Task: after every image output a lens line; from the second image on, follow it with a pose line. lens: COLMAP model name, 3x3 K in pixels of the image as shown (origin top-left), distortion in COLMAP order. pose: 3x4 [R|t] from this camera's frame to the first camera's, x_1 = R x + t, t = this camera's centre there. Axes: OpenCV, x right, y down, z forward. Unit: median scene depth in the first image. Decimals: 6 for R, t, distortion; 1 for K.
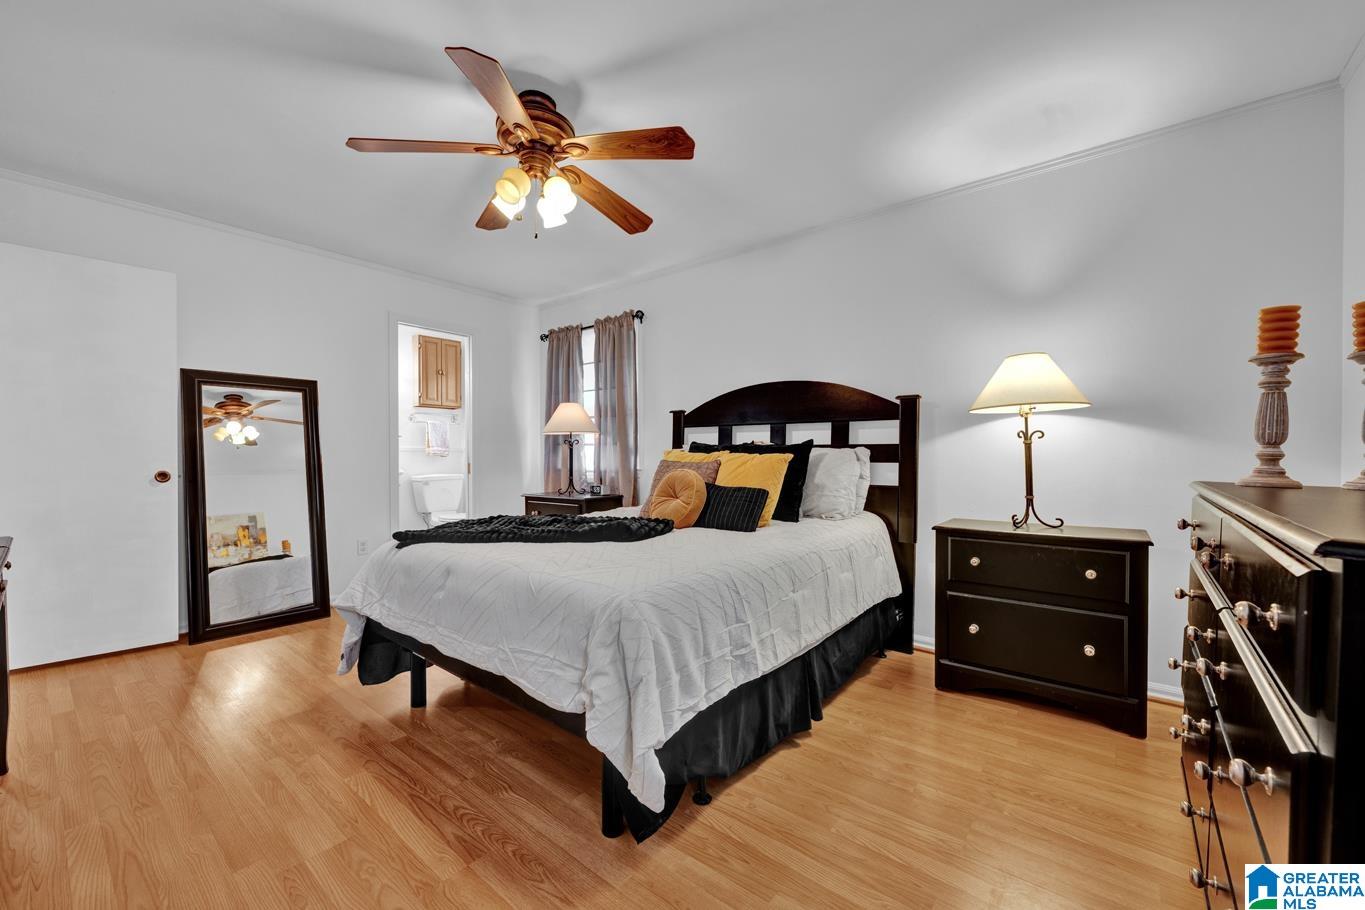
lens RADIAL K [[539.9, 0, 686.5], [0, 539.9, 469.4], [0, 0, 1]] dist [0.001344, -0.000302]
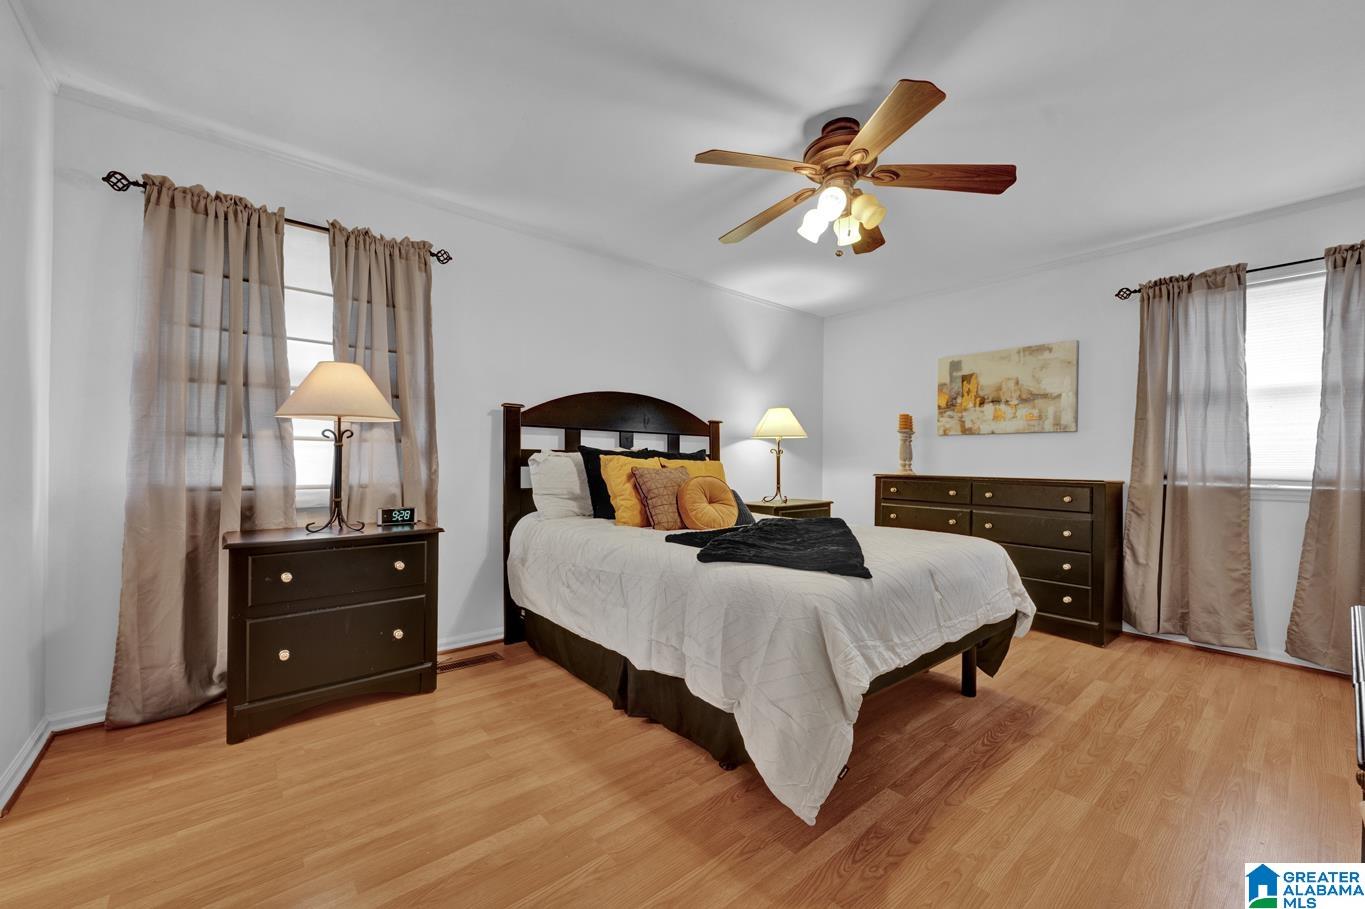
lens RADIAL K [[539.9, 0, 685.2], [0, 539.9, 457.1], [0, 0, 1]] dist [0.001344, -0.000302]
pose [[0.181143, 0.011924, 0.983385, -1.006470], [0.016289, 0.999753, -0.015123, -0.018615], [-0.983322, 0.018758, 0.180904, 0.812103]]
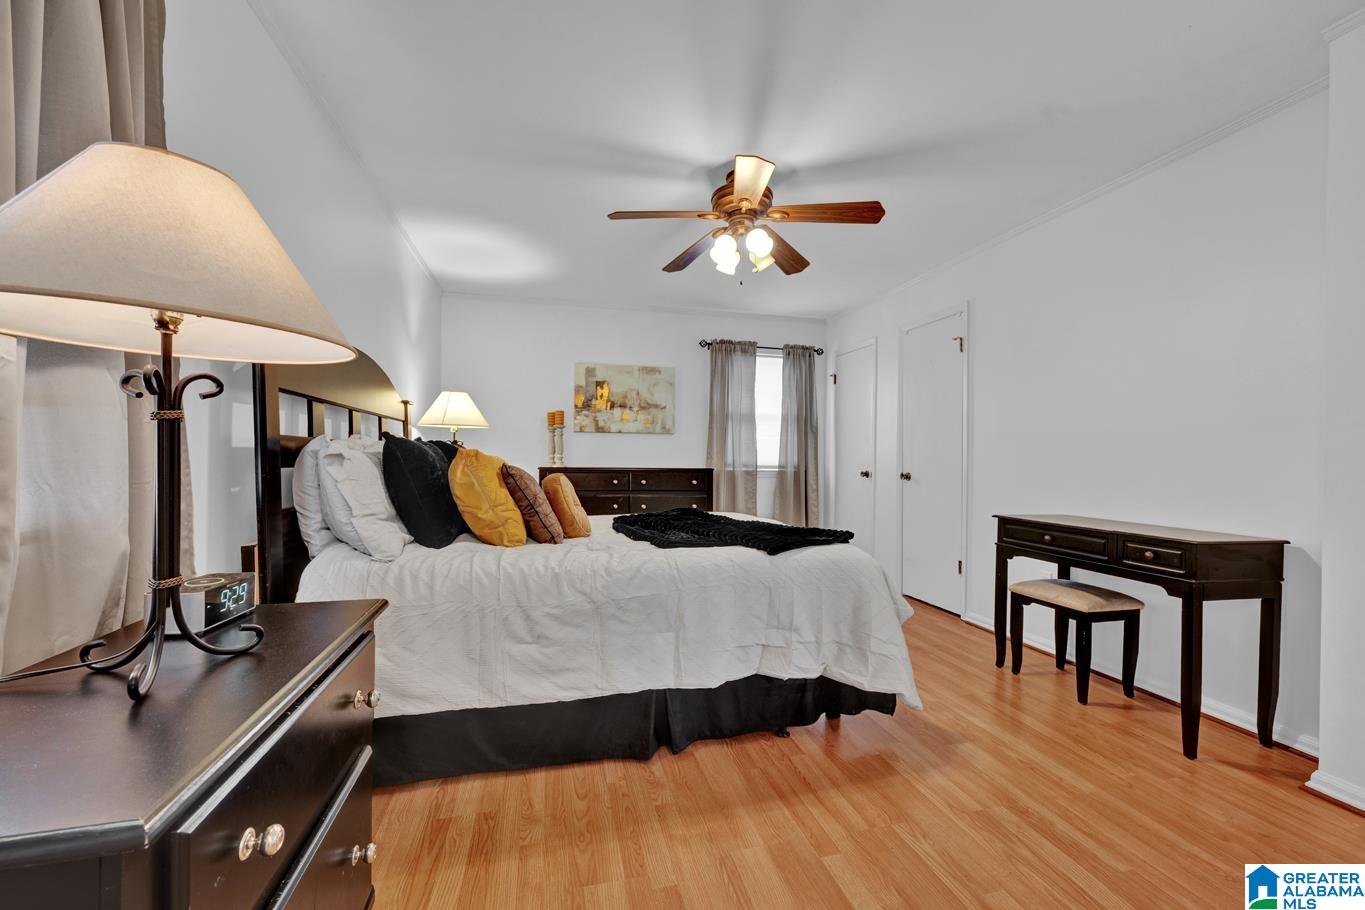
lens RADIAL K [[539.9, 0, 684.7], [0, 539.9, 456.1], [0, 0, 1]] dist [0.001344, -0.000302]
pose [[-0.809099, -0.003935, 0.587659, -0.672774], [0.007584, 0.999824, 0.017136, -0.039700], [-0.587623, 0.018321, -0.808928, 1.529894]]
